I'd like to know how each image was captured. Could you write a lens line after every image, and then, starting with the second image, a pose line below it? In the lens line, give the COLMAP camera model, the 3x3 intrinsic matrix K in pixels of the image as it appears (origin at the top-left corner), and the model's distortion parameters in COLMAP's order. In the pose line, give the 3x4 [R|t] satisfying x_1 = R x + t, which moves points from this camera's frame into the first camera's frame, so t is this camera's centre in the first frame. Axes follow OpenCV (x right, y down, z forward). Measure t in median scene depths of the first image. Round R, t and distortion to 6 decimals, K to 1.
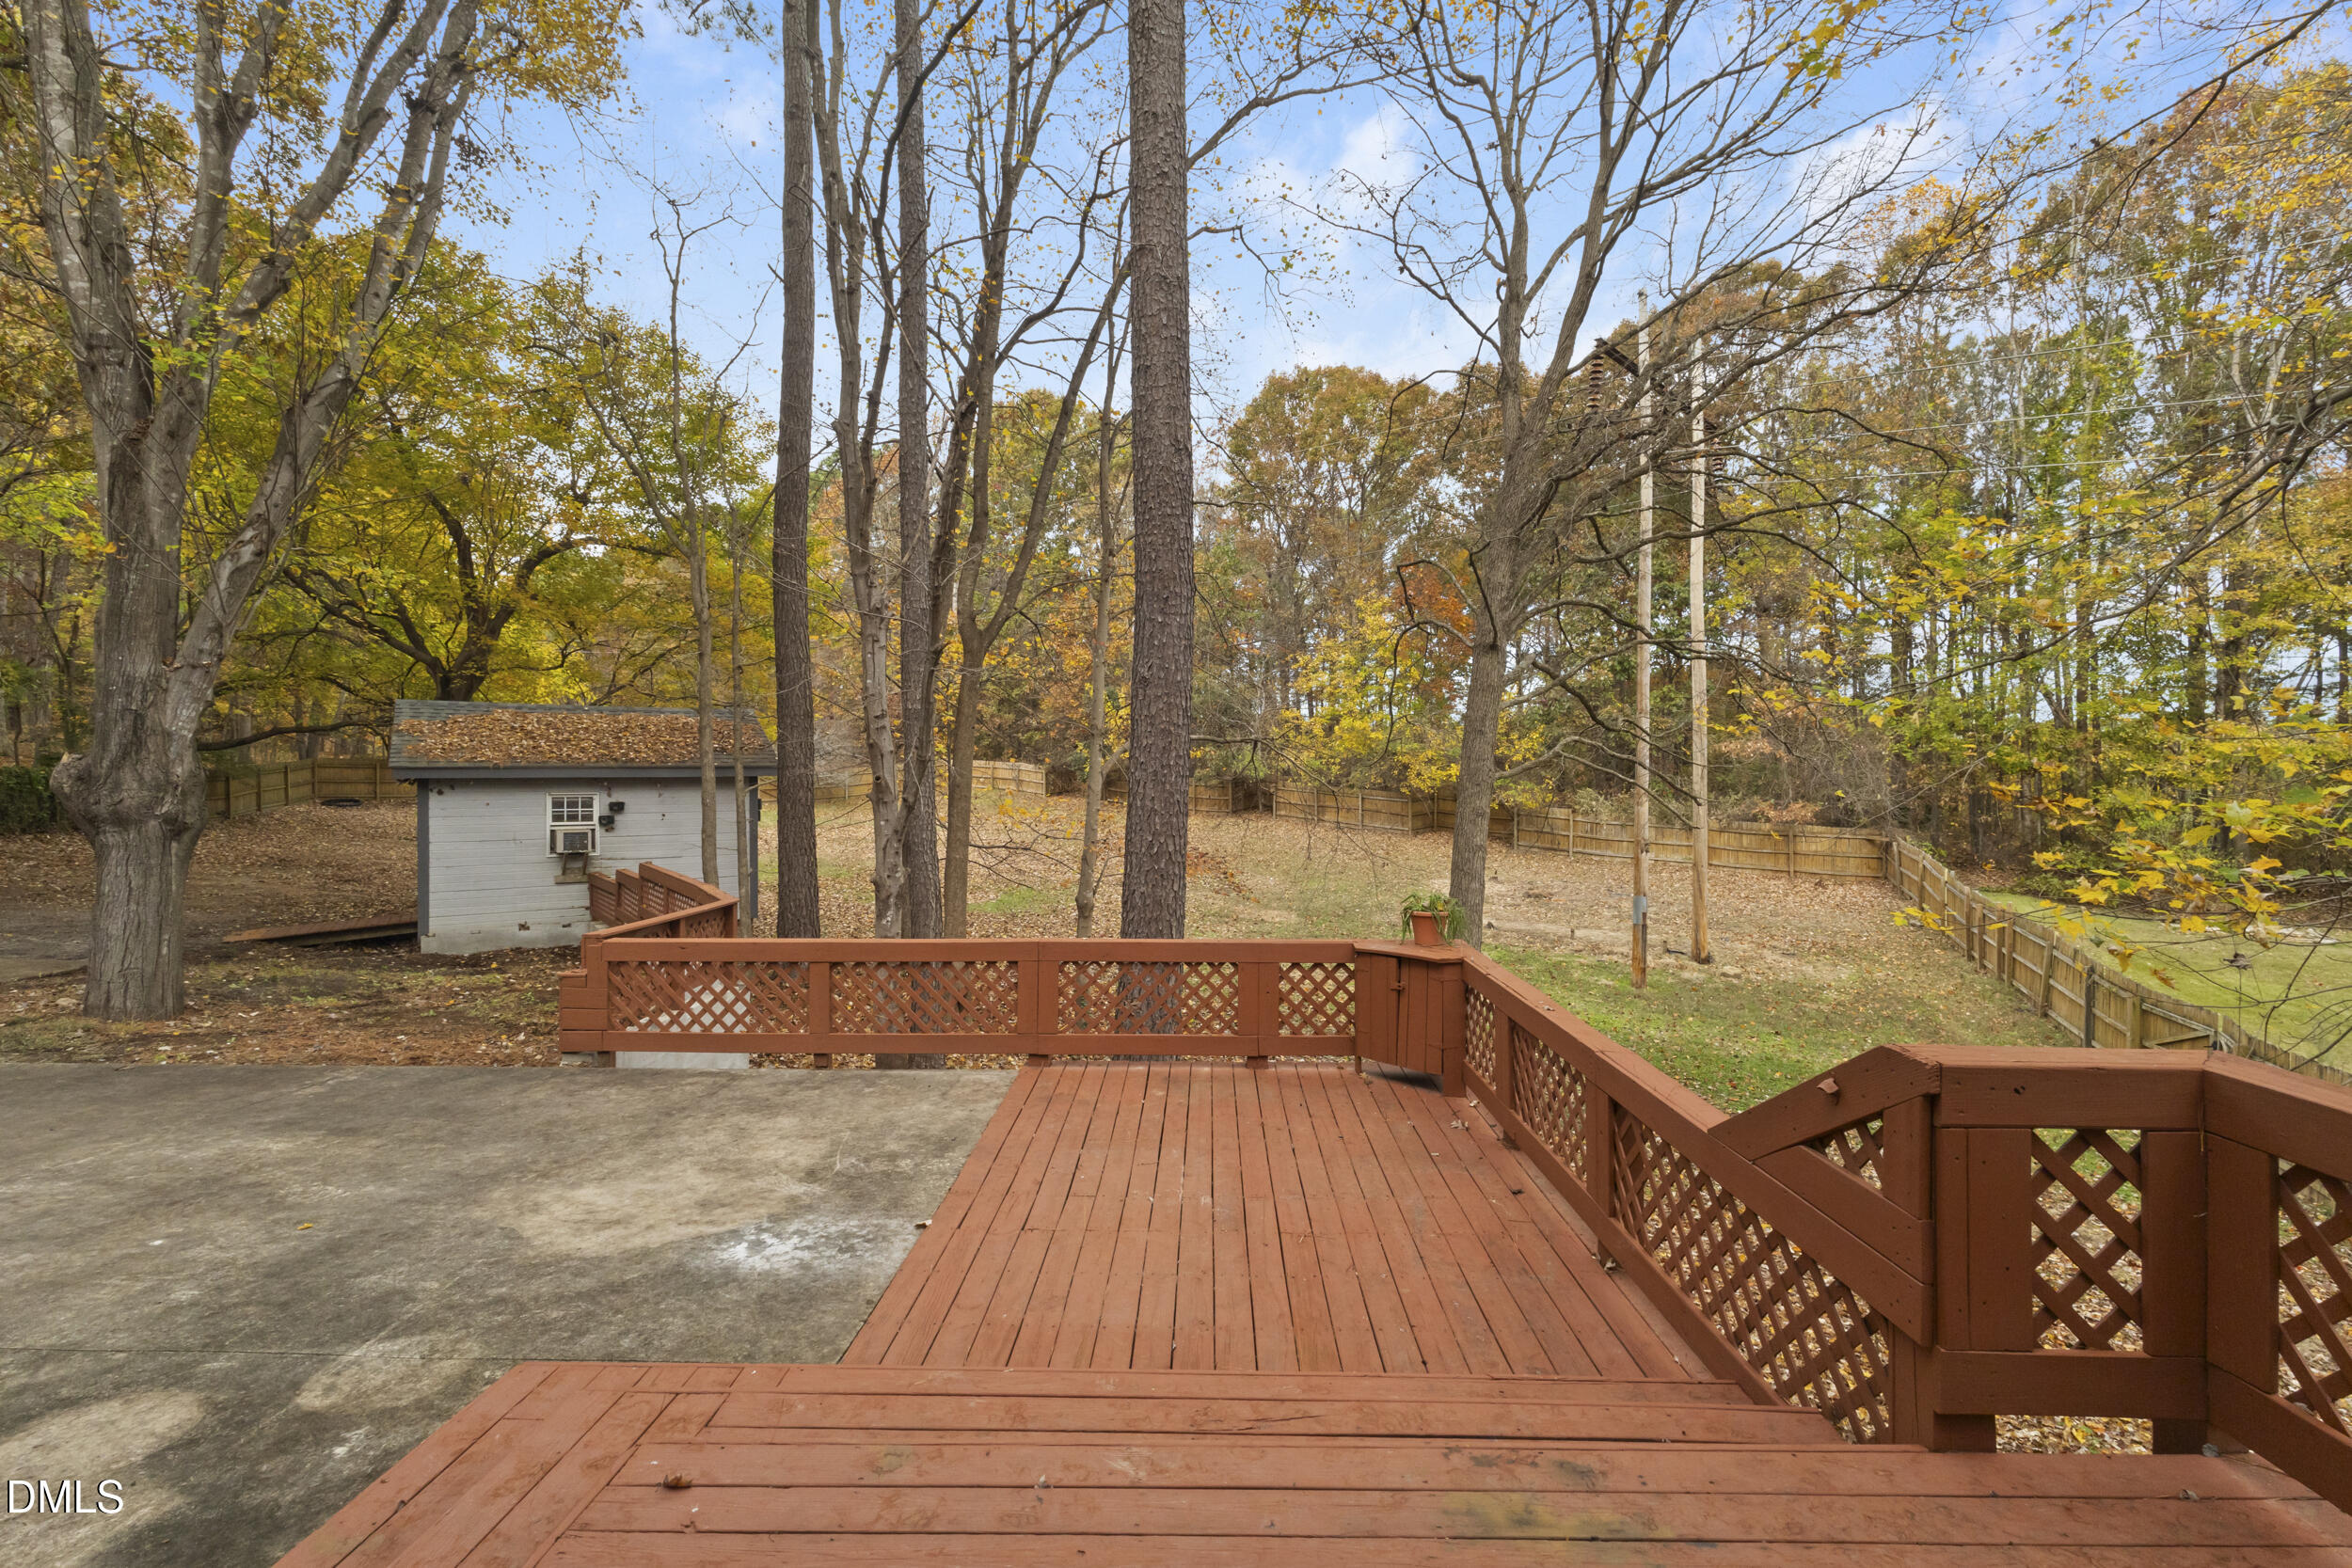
lens RADIAL K [[1080.3, 0, 1180.6], [0, 1080.3, 782.2], [0, 0, 1]] dist [0.002532, 0.000500]
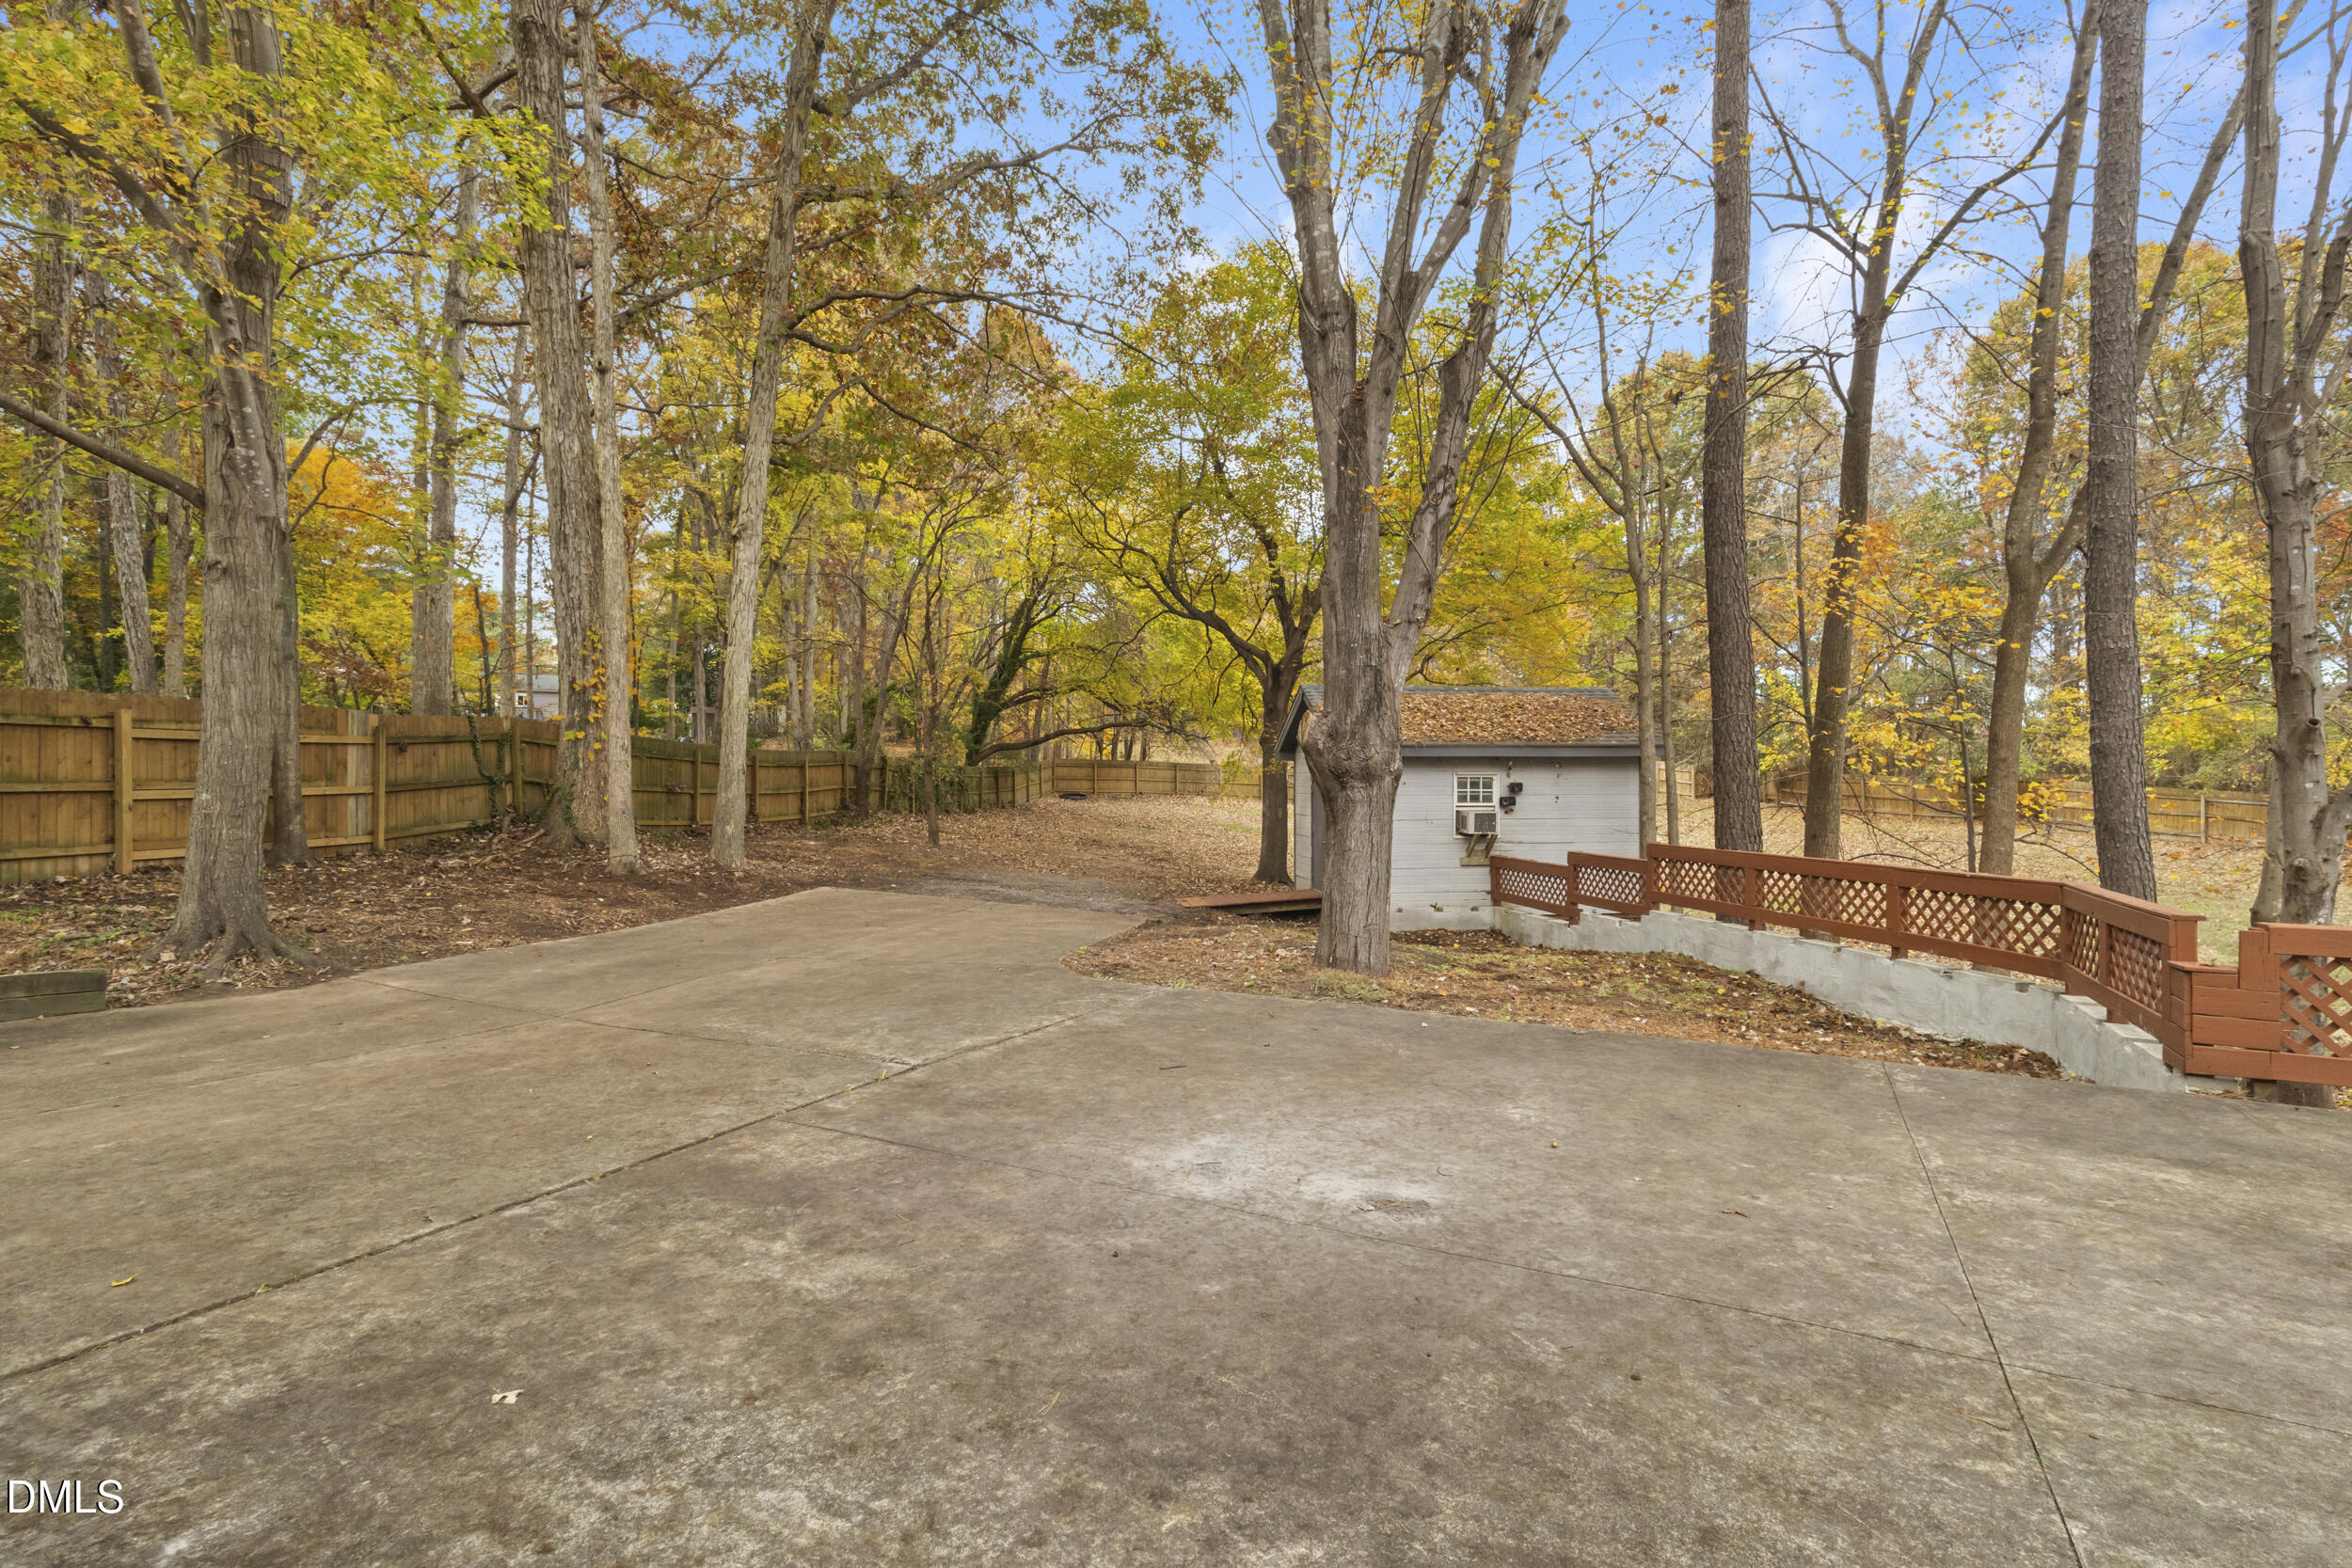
lens RADIAL K [[1080.3, 0, 1180.6], [0, 1080.3, 782.2], [0, 0, 1]] dist [0.002532, 0.000500]
pose [[0.891578, 0.001312, -0.452866, -0.359587], [-0.004564, 0.999971, -0.006089, 0.025512], [0.452845, 0.007495, 0.891558, 0.015719]]
